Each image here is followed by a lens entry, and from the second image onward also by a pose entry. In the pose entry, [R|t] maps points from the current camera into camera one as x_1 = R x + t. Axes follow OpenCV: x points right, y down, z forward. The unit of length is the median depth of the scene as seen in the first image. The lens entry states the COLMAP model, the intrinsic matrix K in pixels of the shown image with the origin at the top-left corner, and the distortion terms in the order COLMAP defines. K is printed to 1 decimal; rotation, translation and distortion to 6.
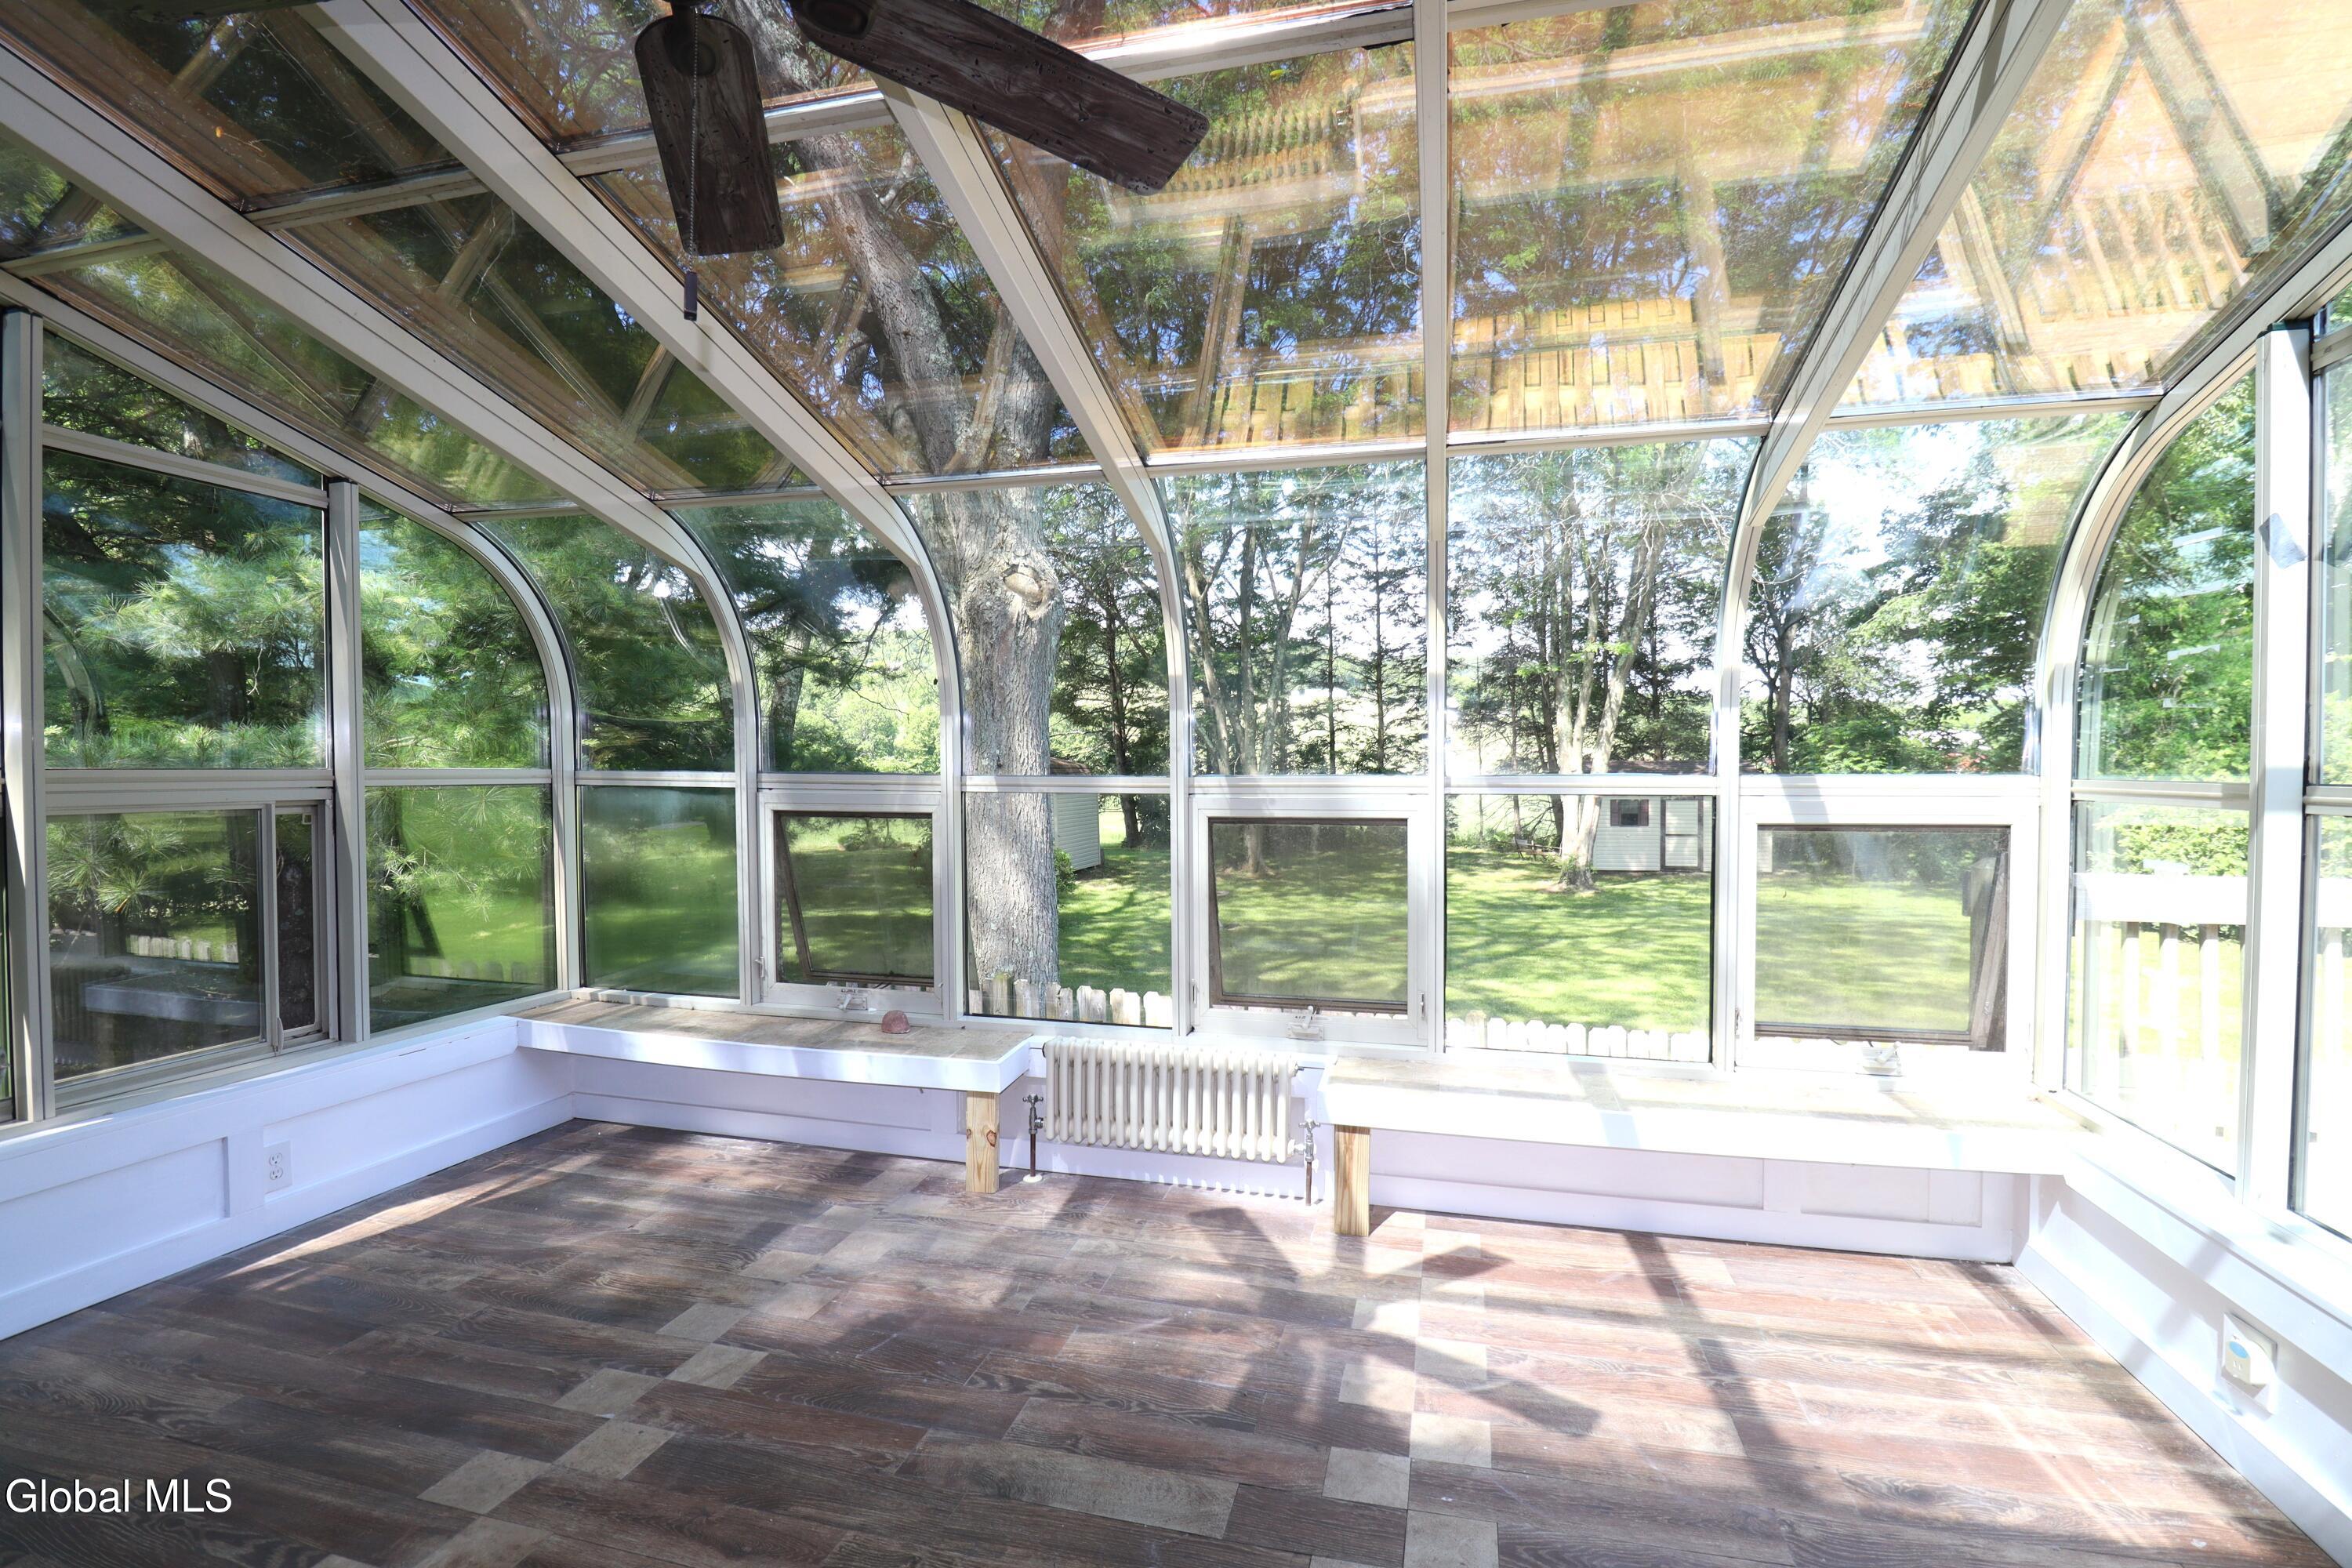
lens RADIAL K [[1081.8, 0, 1143.2], [0, 1081.8, 787.3], [0, 0, 1]] dist [0.001554, -0.015287]
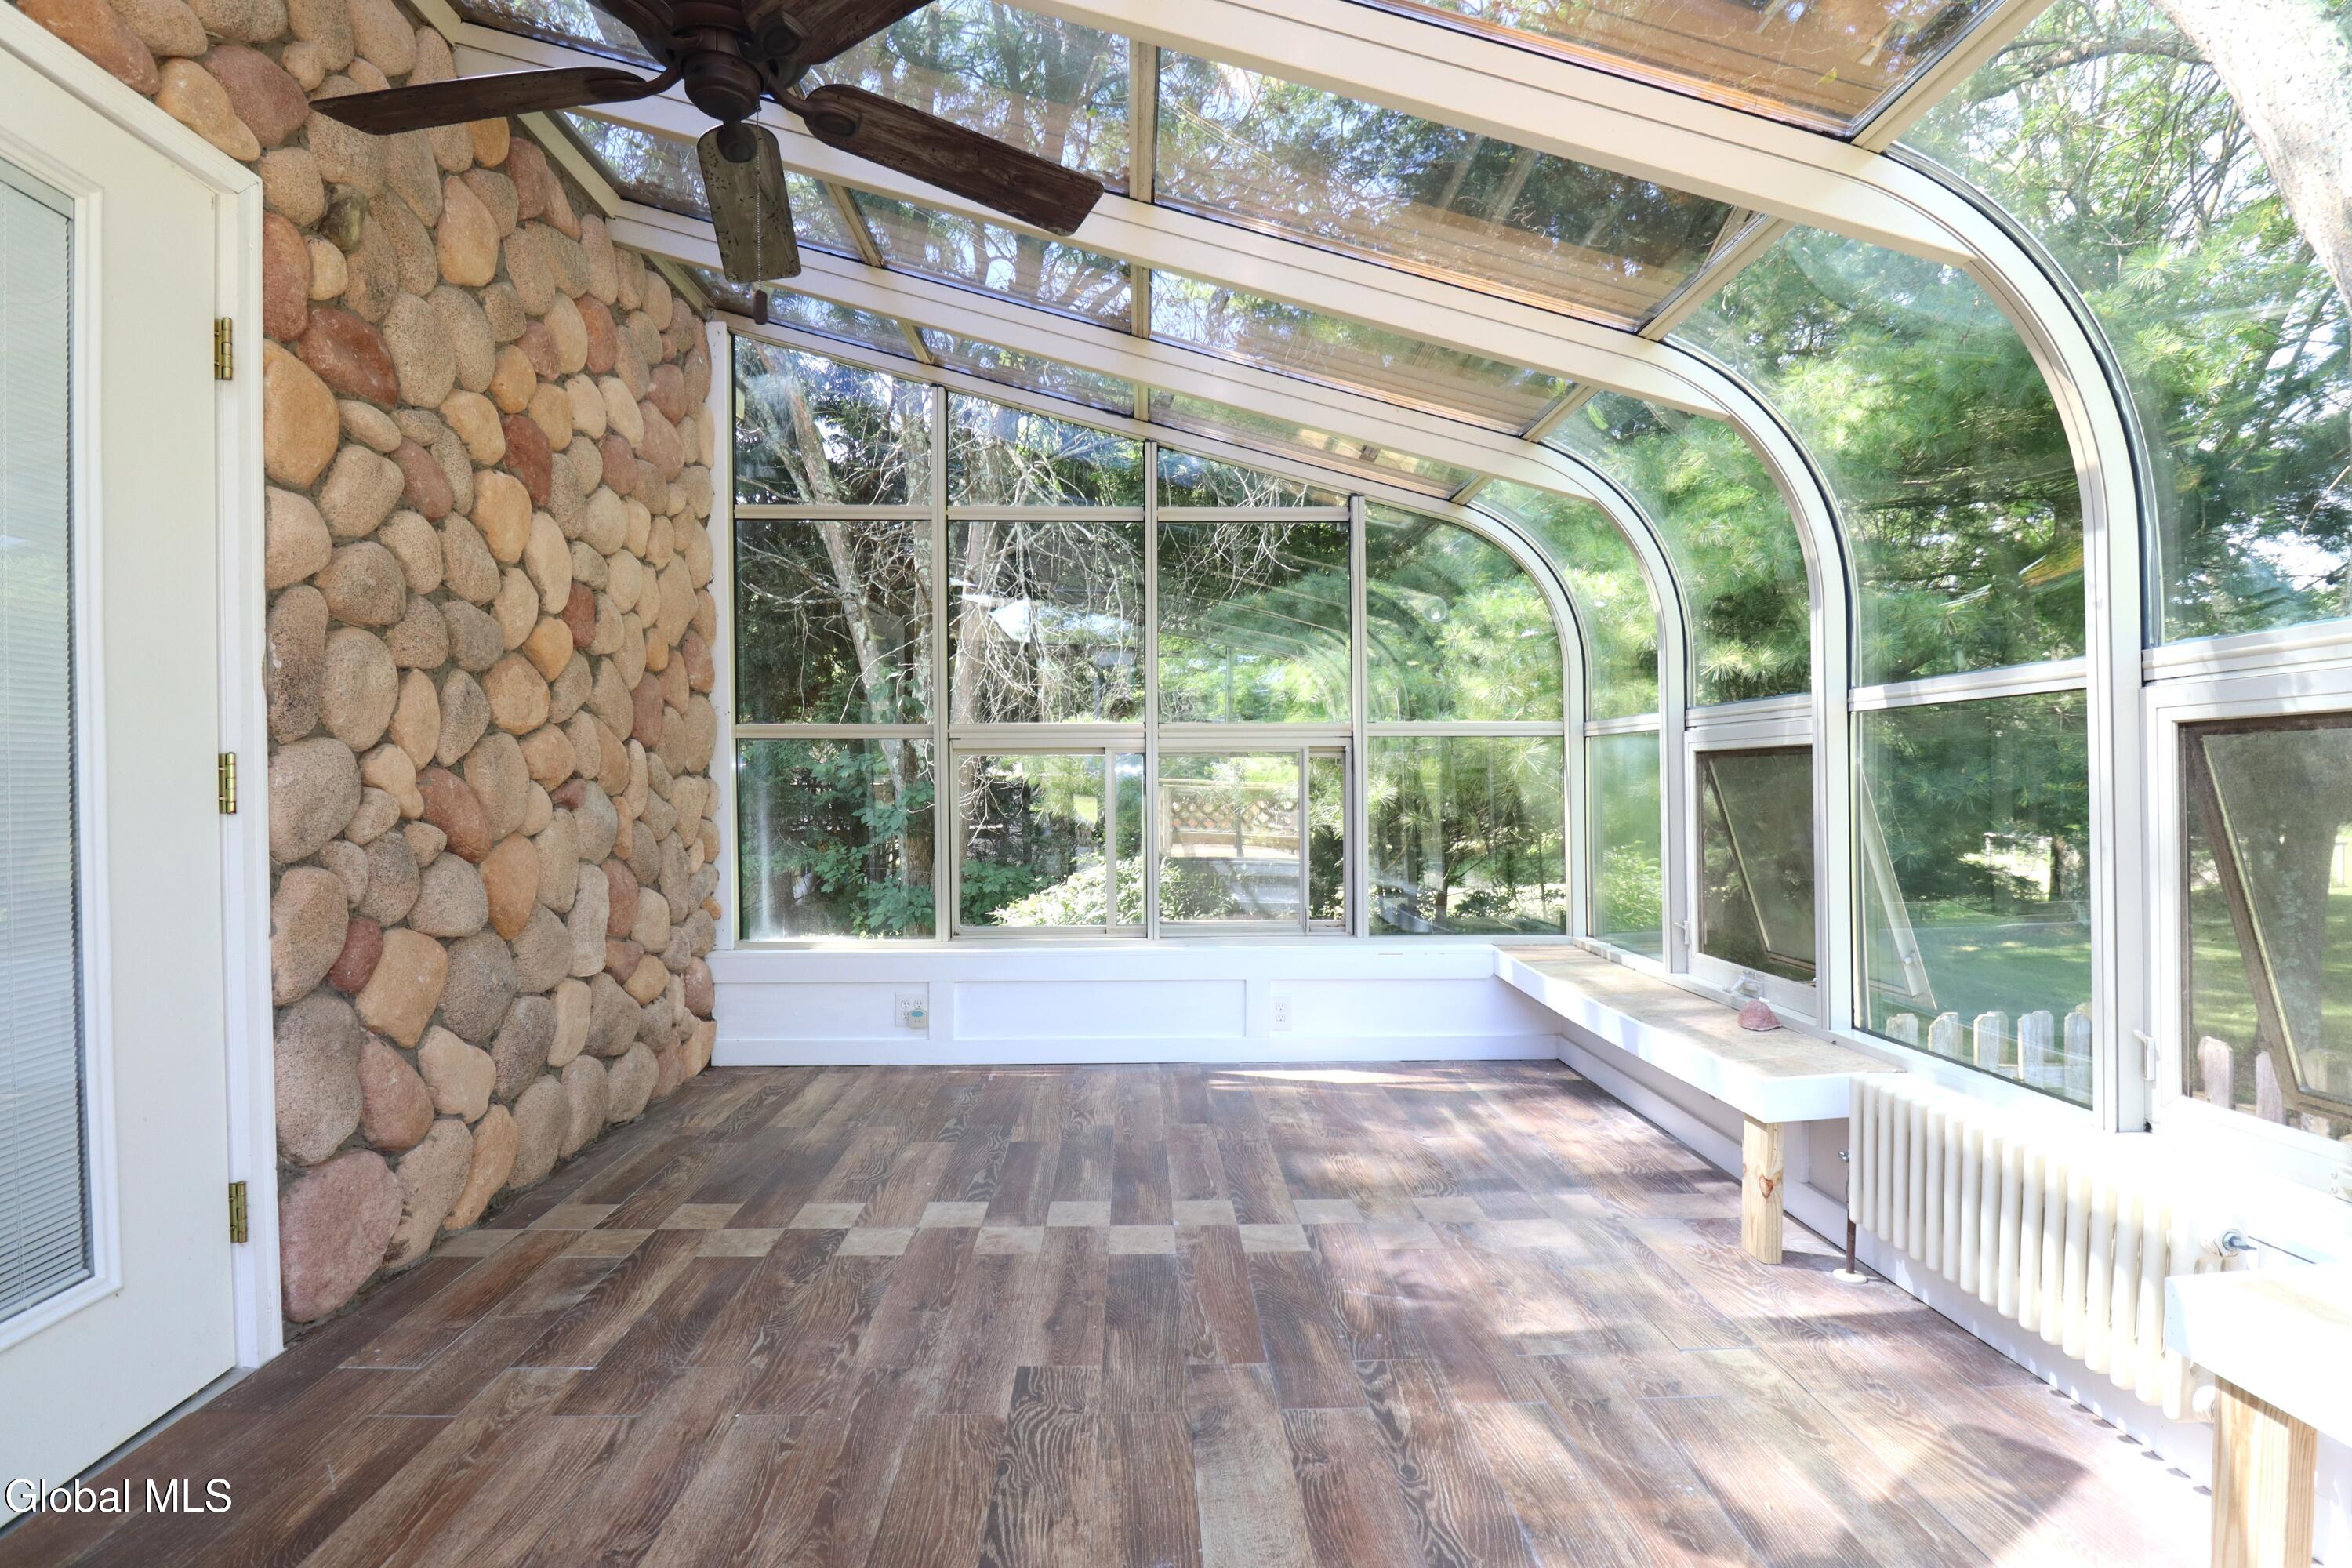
lens RADIAL K [[1081.8, 0, 1143.2], [0, 1081.8, 787.3], [0, 0, 1]] dist [0.001554, -0.015287]
pose [[0.288130, 0.000152, -0.957591, 0.512623], [-0.006552, 0.999977, -0.001813, 0.079936], [0.957569, 0.006797, 0.288124, 0.488118]]
